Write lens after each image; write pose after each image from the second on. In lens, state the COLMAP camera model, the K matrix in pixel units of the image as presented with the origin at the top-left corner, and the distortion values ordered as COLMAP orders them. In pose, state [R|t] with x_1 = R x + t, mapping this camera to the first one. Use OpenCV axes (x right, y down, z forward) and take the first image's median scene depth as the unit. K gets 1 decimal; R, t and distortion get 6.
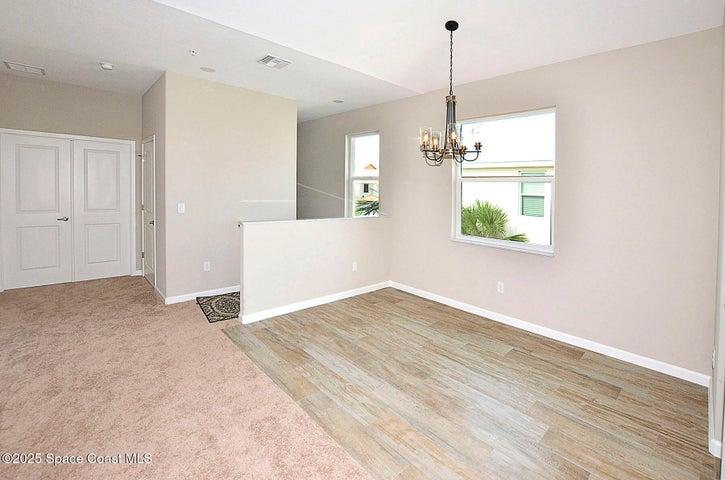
lens RADIAL K [[321.4, 0, 363.6], [0, 321.4, 223.2], [0, 0, 1]] dist [-0.020697, 0.000681]
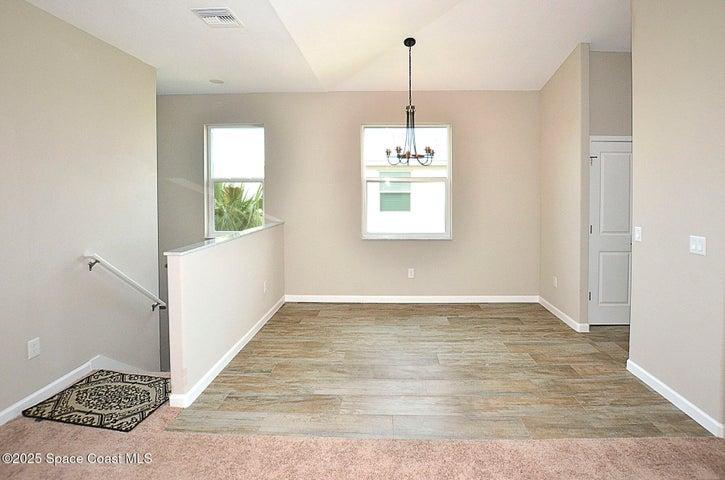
lens RADIAL K [[335.4, 0, 374.7], [0, 335.4, 232.5], [0, 0, 1]] dist [-0.025668, -0.000178]
pose [[0.703976, -0.122222, 0.699628, -0.546007], [0.101213, 0.992292, 0.071506, -0.052051], [-0.702975, 0.020473, 0.710920, 0.241492]]
